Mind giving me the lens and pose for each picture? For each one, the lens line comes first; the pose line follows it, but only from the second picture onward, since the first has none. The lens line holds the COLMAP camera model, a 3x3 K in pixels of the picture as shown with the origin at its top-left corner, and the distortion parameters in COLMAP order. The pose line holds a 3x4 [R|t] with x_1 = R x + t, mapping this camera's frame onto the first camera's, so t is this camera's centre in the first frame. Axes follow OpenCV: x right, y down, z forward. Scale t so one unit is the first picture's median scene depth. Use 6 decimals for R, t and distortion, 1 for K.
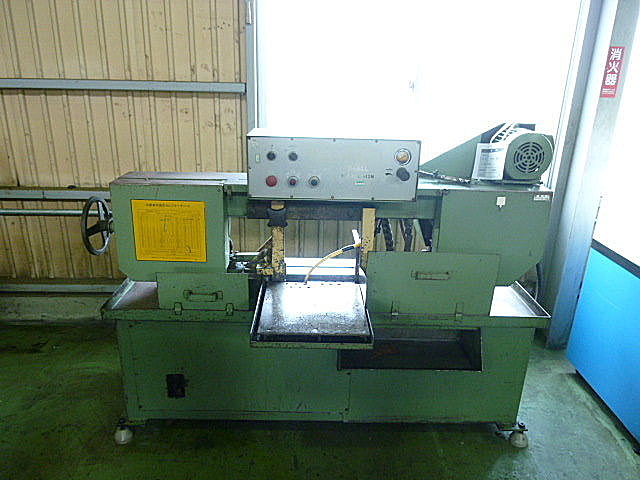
lens RADIAL K [[484.3, 0, 320.0], [0, 484.3, 240.0], [0, 0, 1]] dist [-0.029101, 0.002487]
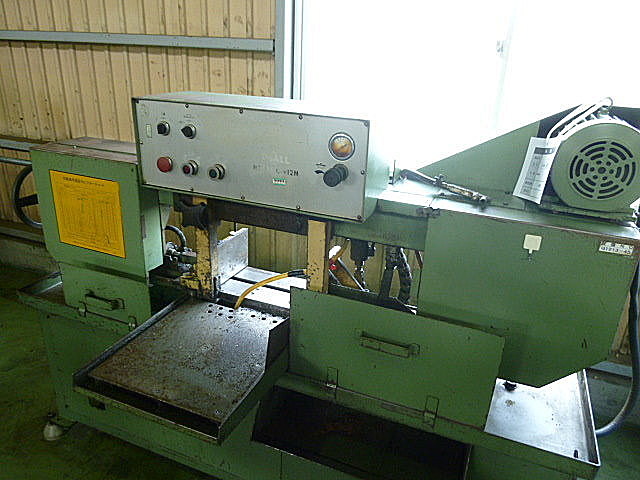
lens RADIAL K [[484.3, 0, 320.0], [0, 484.3, 240.0], [0, 0, 1]] dist [-0.029101, 0.002487]
pose [[0.920644, 0.158315, -0.356863, 0.319135], [-0.143978, 0.987339, 0.066575, -0.078171], [0.362885, -0.009911, 0.931781, 0.358957]]
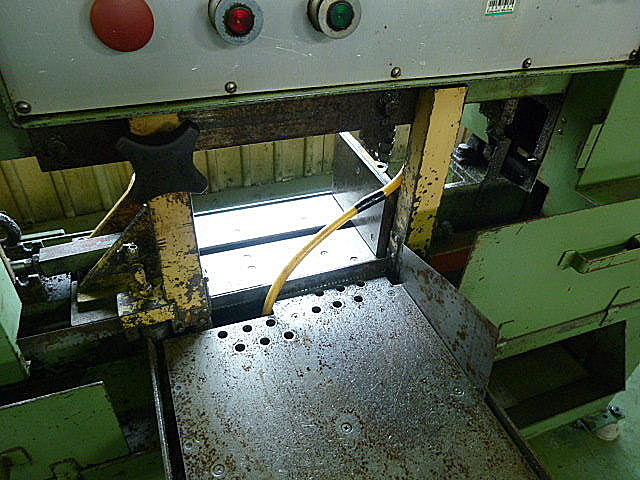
lens RADIAL K [[484.3, 0, 320.0], [0, 484.3, 240.0], [0, 0, 1]] dist [-0.029101, 0.002487]
pose [[0.940781, -0.194835, 0.277434, -0.081360], [0.086002, 0.928747, 0.360601, -0.087398], [-0.327924, -0.315387, 0.890504, 0.661509]]
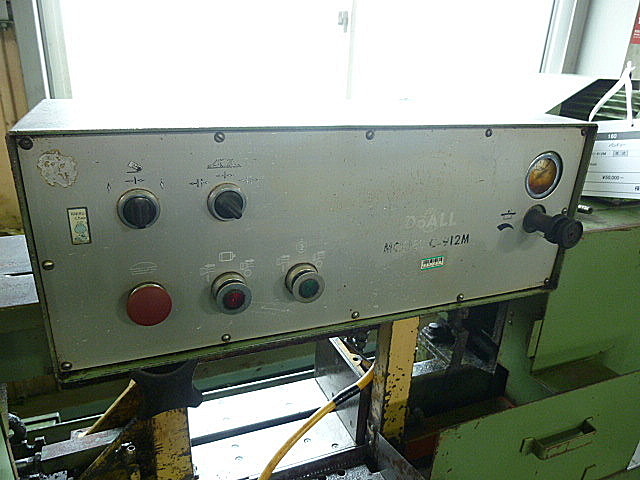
lens RADIAL K [[484.3, 0, 320.0], [0, 484.3, 240.0], [0, 0, 1]] dist [-0.029101, 0.002487]
pose [[0.930989, -0.120495, 0.344587, -0.084236], [0.100235, 0.992050, 0.076089, -0.140760], [-0.351016, -0.036298, 0.935666, 0.616197]]
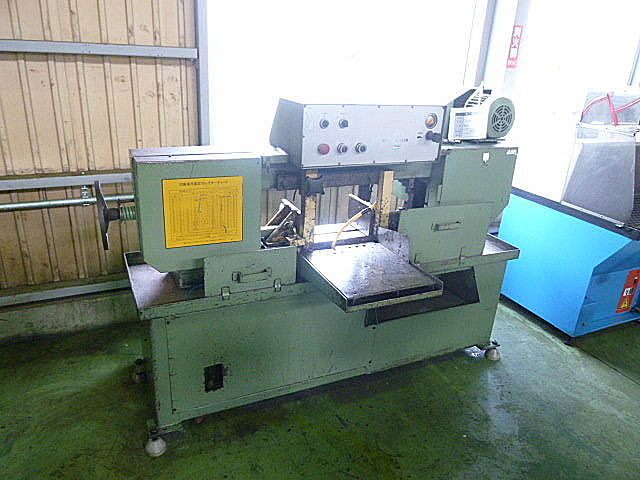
lens RADIAL K [[484.3, 0, 320.0], [0, 484.3, 240.0], [0, 0, 1]] dist [-0.029101, 0.002487]
pose [[0.910916, -0.127205, 0.392494, -0.441875], [0.104939, 0.991433, 0.077771, -0.012214], [-0.399024, -0.029655, 0.916461, 0.071059]]
